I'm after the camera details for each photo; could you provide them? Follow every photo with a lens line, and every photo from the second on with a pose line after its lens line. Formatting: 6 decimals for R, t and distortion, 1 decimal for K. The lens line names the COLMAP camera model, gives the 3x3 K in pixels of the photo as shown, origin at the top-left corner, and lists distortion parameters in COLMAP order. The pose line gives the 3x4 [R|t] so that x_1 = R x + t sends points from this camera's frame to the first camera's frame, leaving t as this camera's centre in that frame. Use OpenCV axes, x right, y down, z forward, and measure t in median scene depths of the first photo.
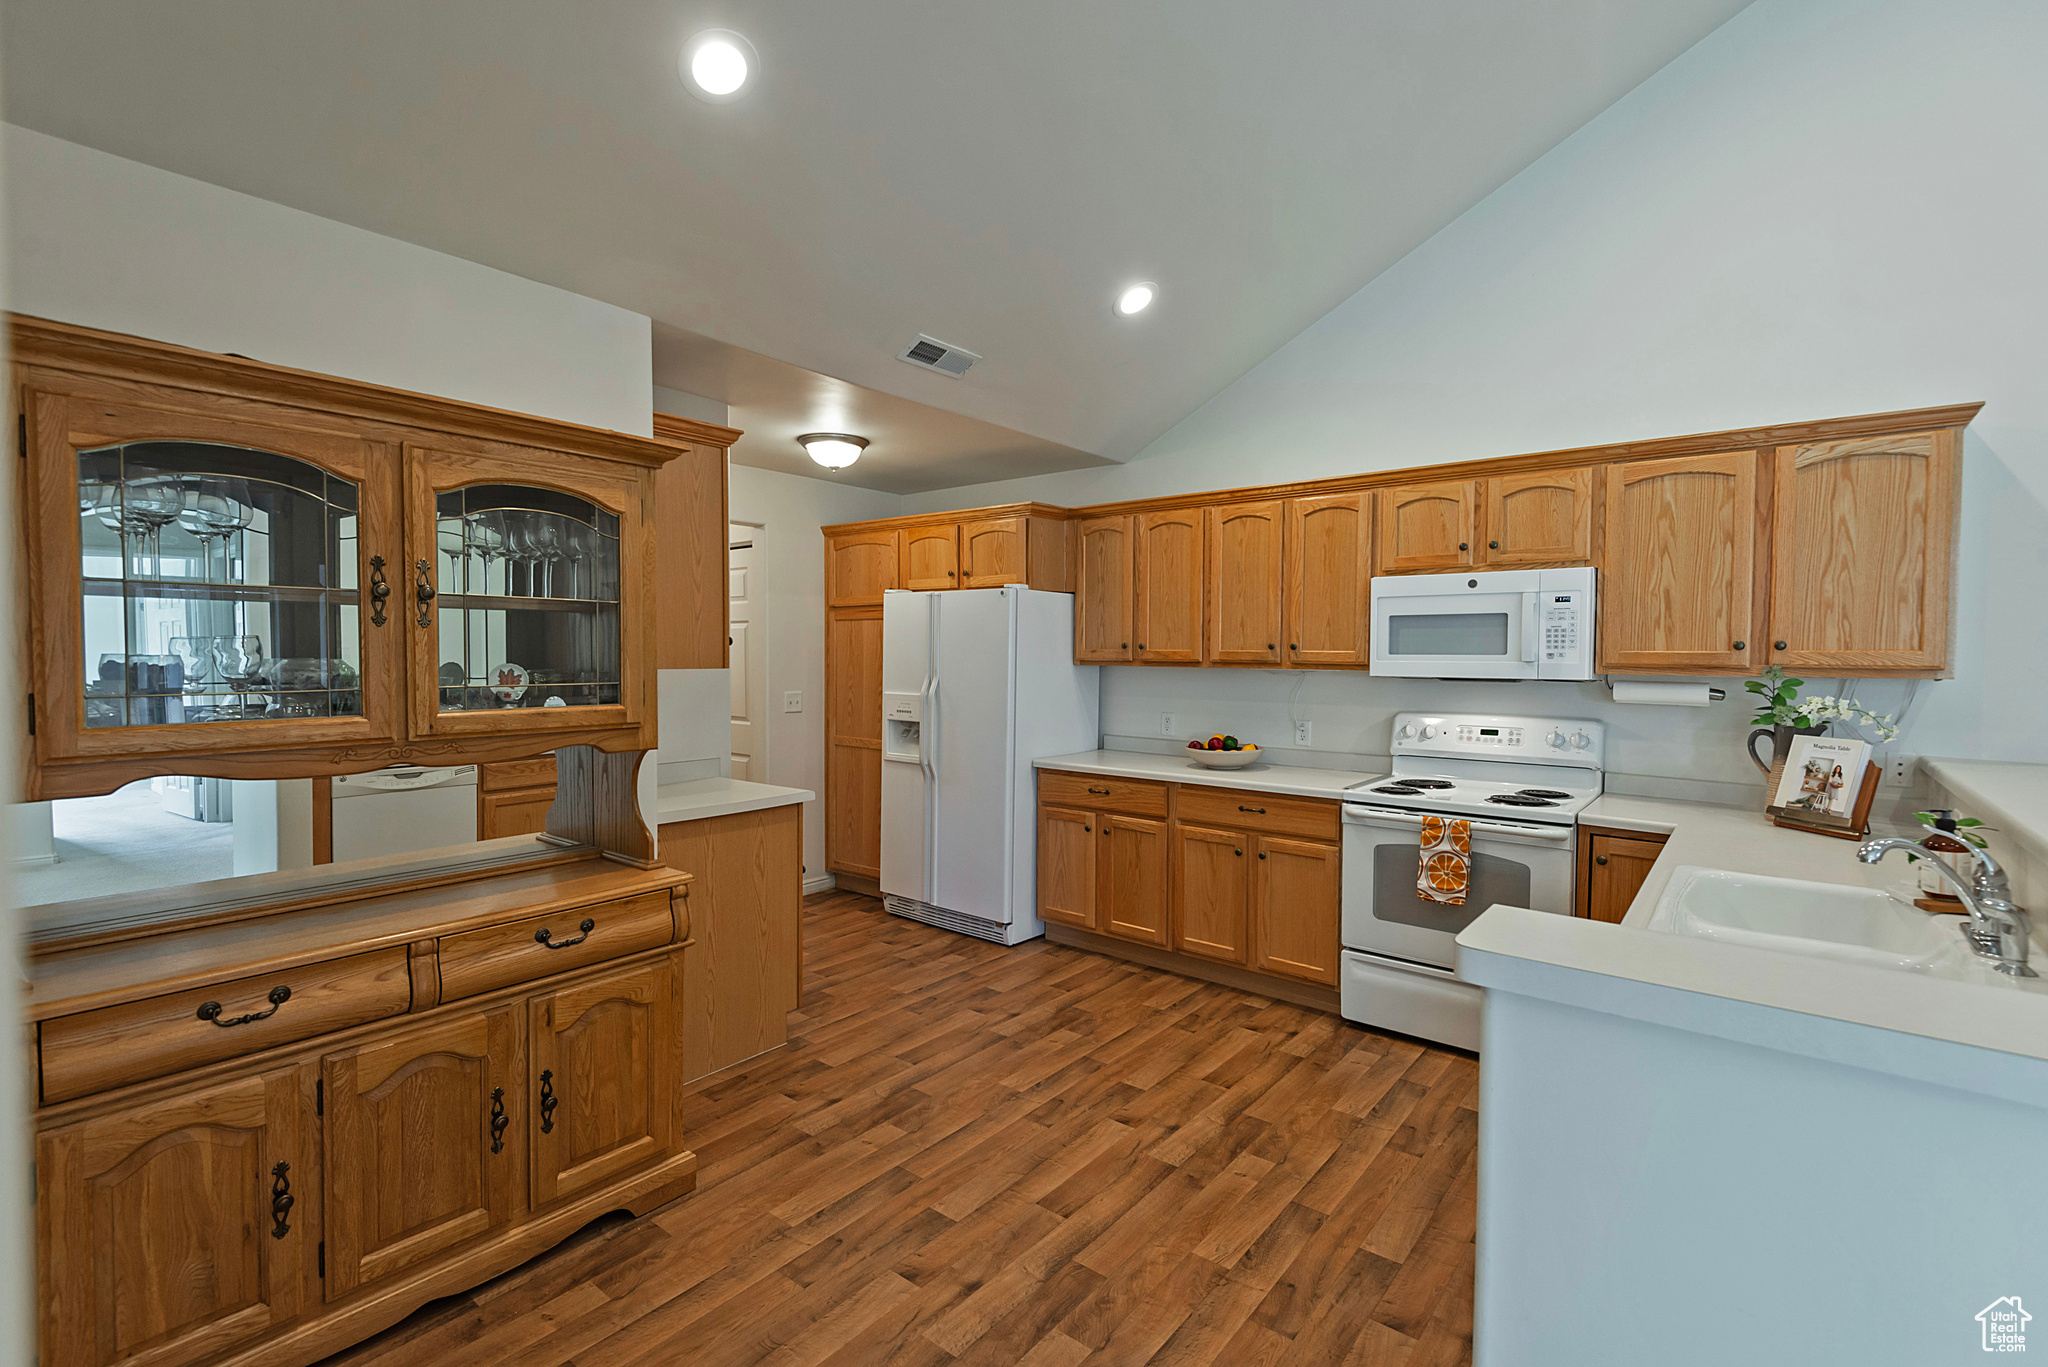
lens RADIAL K [[934.5, 0, 1024.5], [0, 934.5, 682.5], [0, 0, 1]] dist [0.026990, -0.014707]
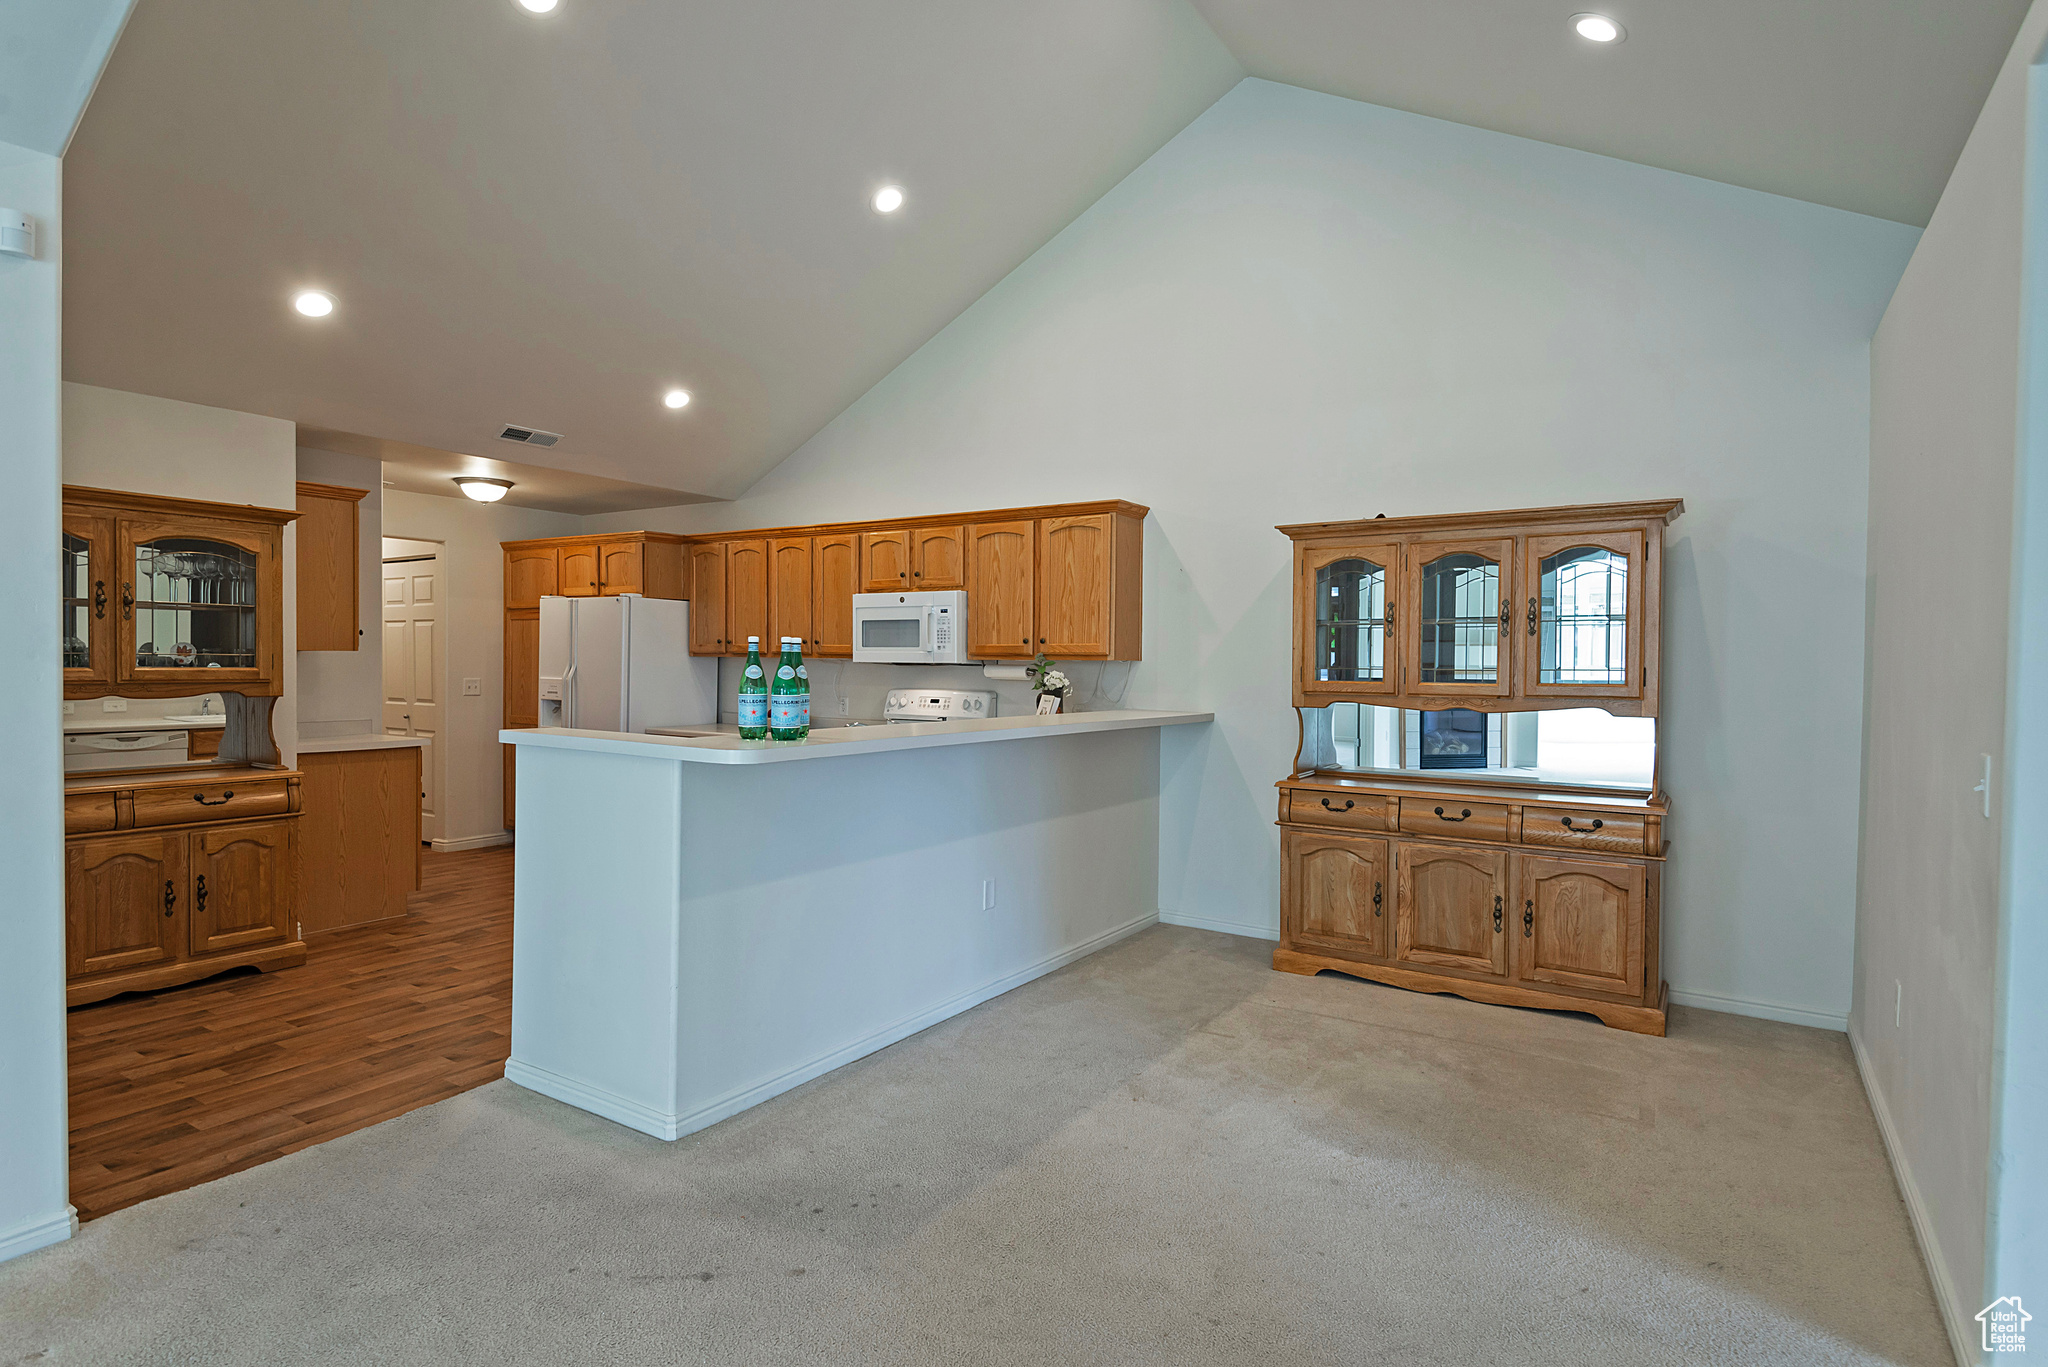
lens RADIAL K [[1049.0, 0, 1014.1], [0, 1049.0, 680.8], [0, 0, 1]] dist [0.028079, -0.022407]
pose [[0.994536, 0.004093, 0.104318, 0.509284], [-0.002691, 0.999904, -0.013582, 0.049318], [-0.104363, 0.013227, 0.994451, -0.720073]]
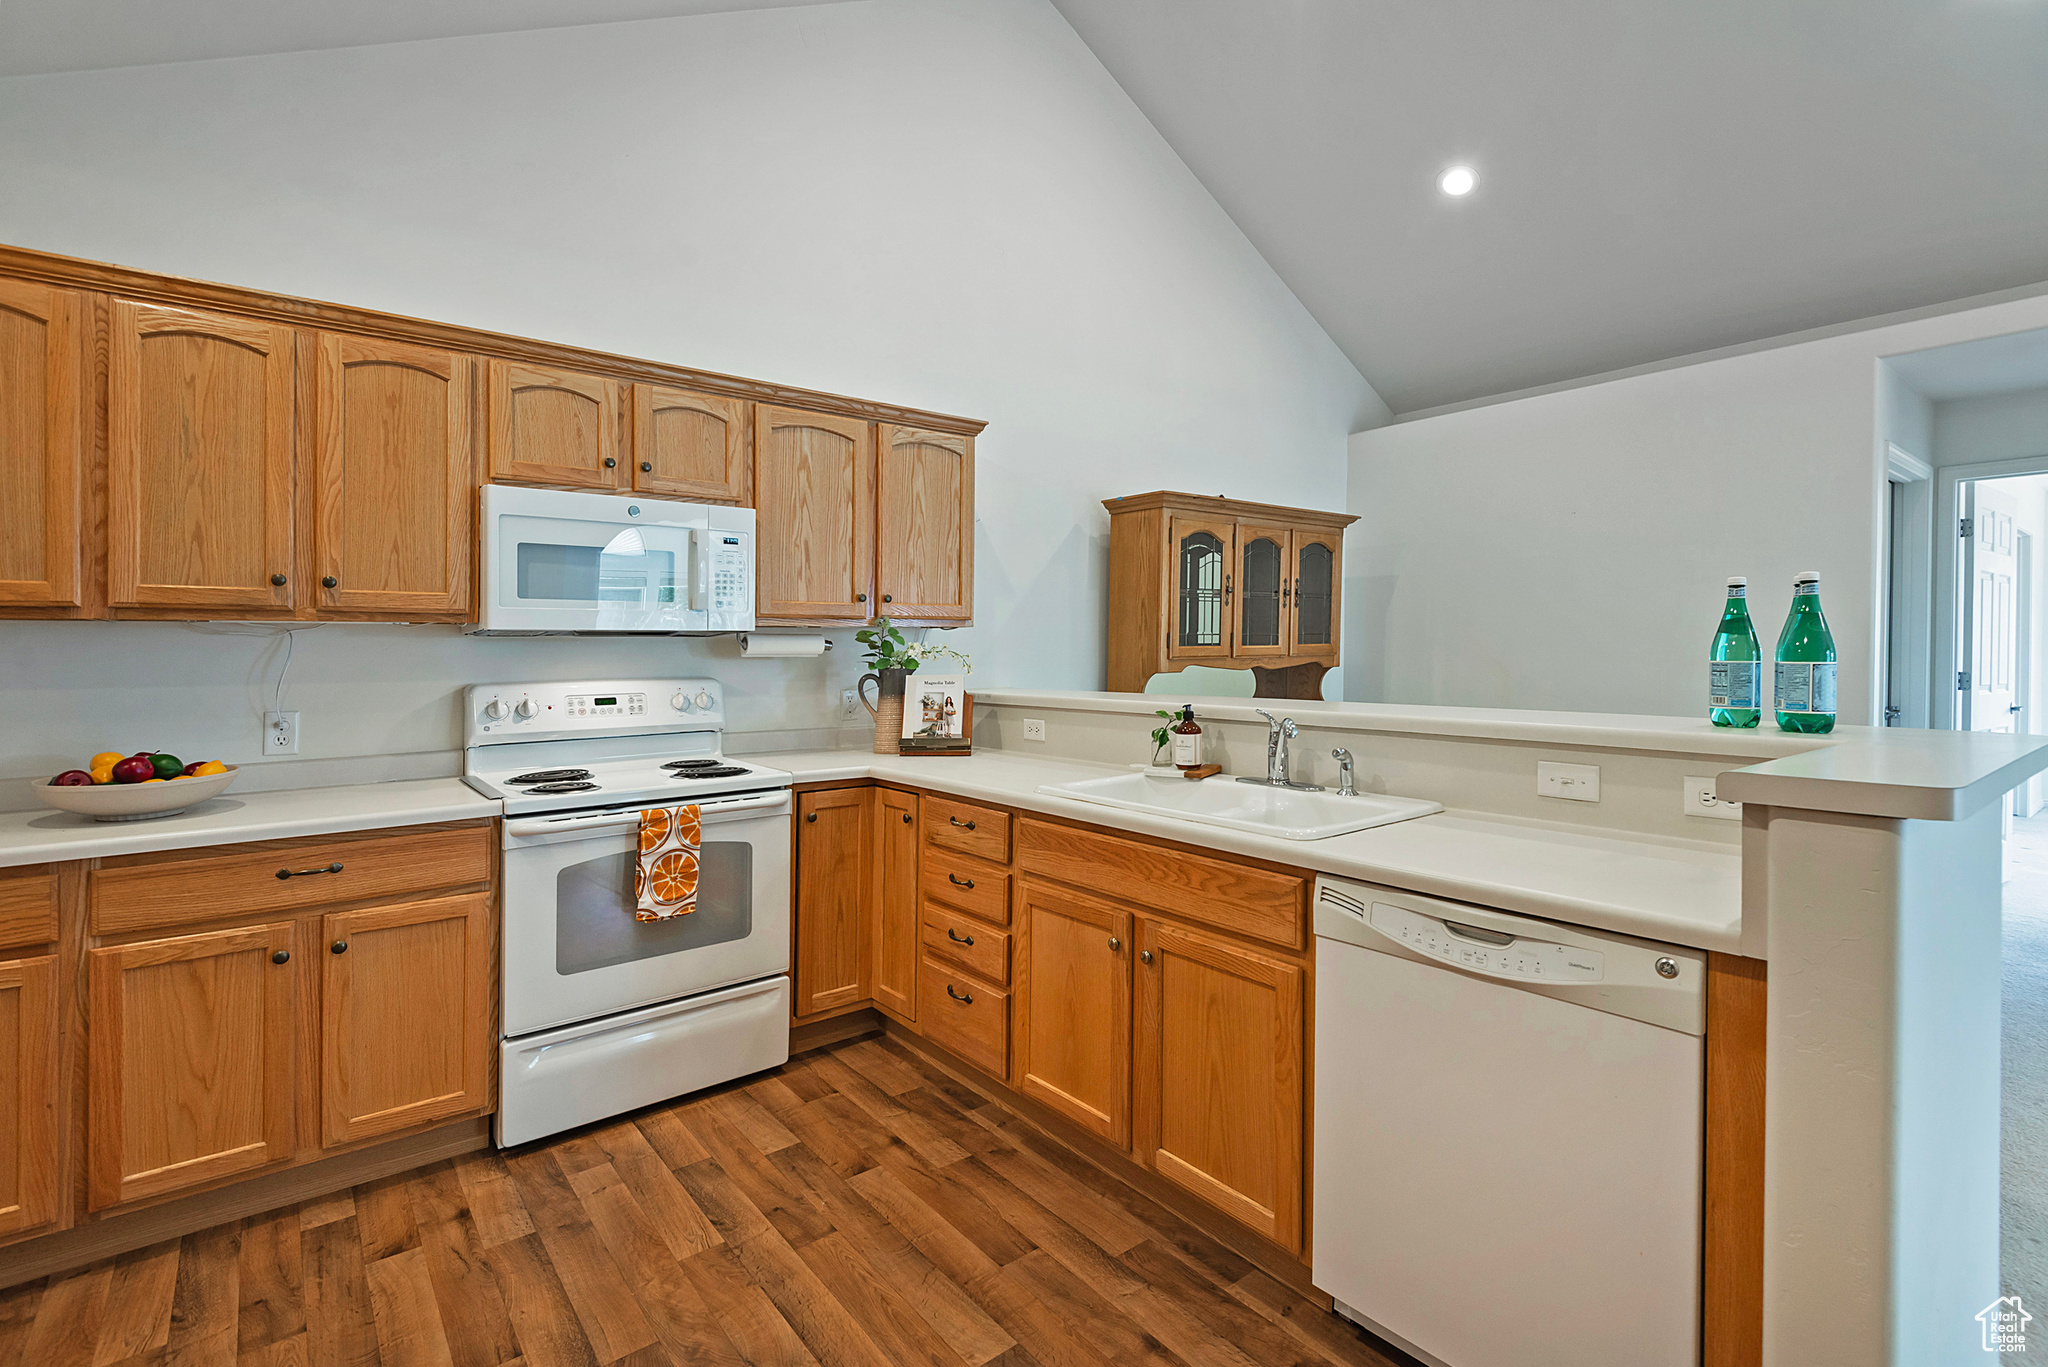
lens RADIAL K [[934.5, 0, 1036.1], [0, 934.5, 649.8], [0, 0, 1]] dist [0.026990, -0.014707]
pose [[0.215215, -0.010823, 0.976507, -0.239980], [0.038520, 0.999254, 0.002586, 0.024513], [-0.975807, 0.037059, 0.215472, 0.531211]]
